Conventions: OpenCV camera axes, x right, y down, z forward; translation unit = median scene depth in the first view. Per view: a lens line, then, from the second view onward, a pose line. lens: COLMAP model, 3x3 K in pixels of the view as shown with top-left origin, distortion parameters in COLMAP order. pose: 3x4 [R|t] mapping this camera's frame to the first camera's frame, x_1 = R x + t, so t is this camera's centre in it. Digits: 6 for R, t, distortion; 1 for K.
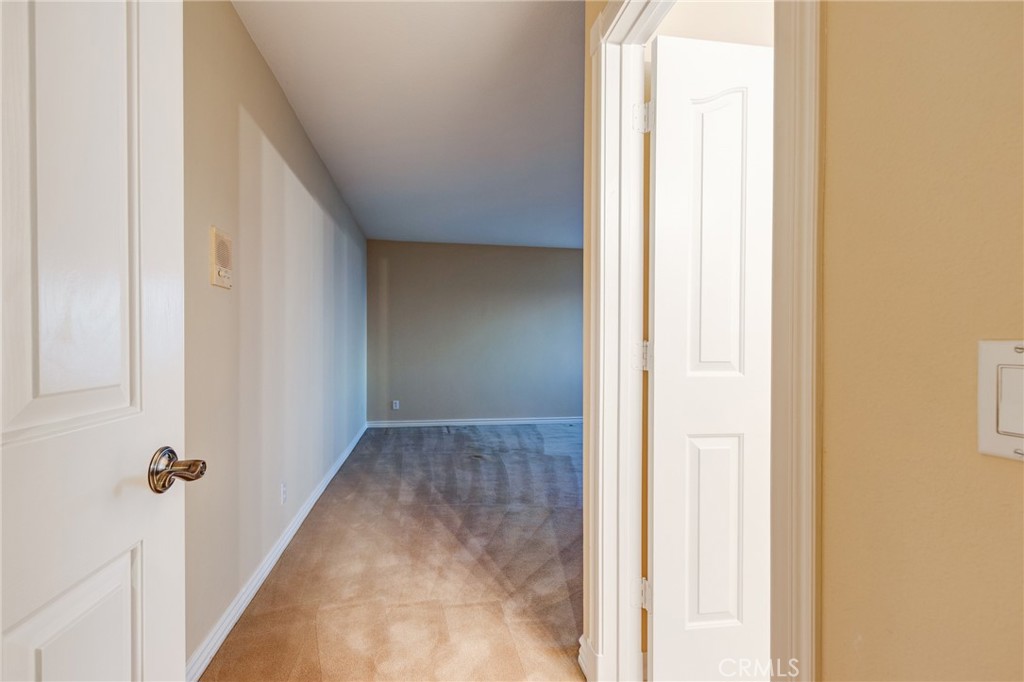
lens RADIAL K [[468.5, 0, 509.3], [0, 468.5, 343.2], [0, 0, 1]] dist [0.000485, -0.000515]
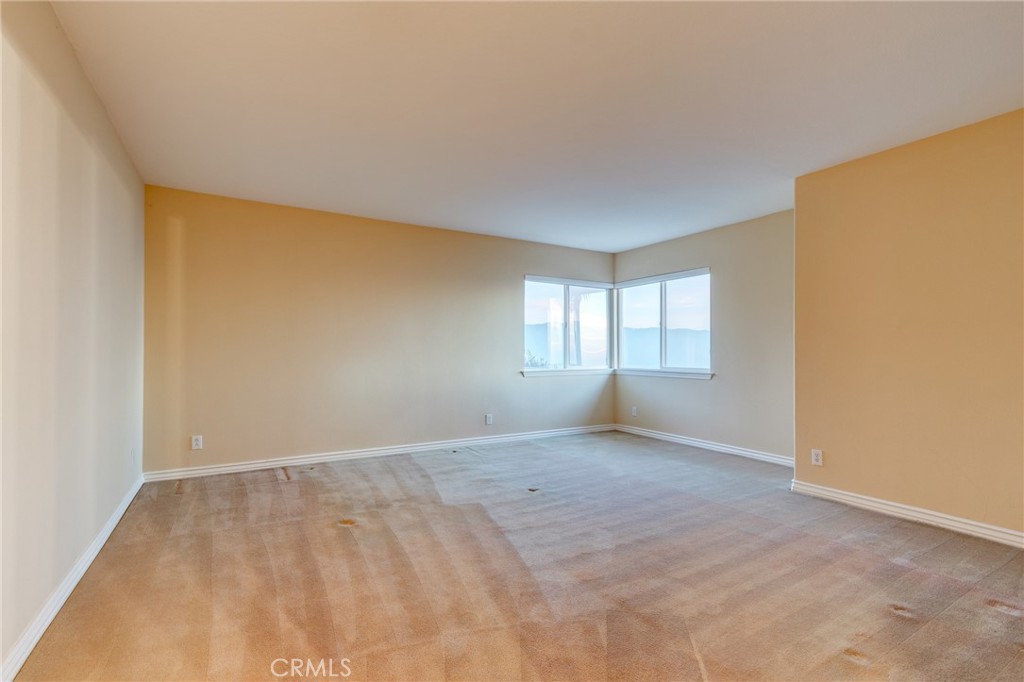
lens RADIAL K [[468.5, 0, 515.4], [0, 468.5, 344.3], [0, 0, 1]] dist [0.000485, -0.000515]
pose [[0.934004, 0.002918, 0.357251, -0.079105], [0.000338, 0.999959, -0.009052, 0.000806], [-0.357262, 0.008575, 0.933965, 0.296497]]
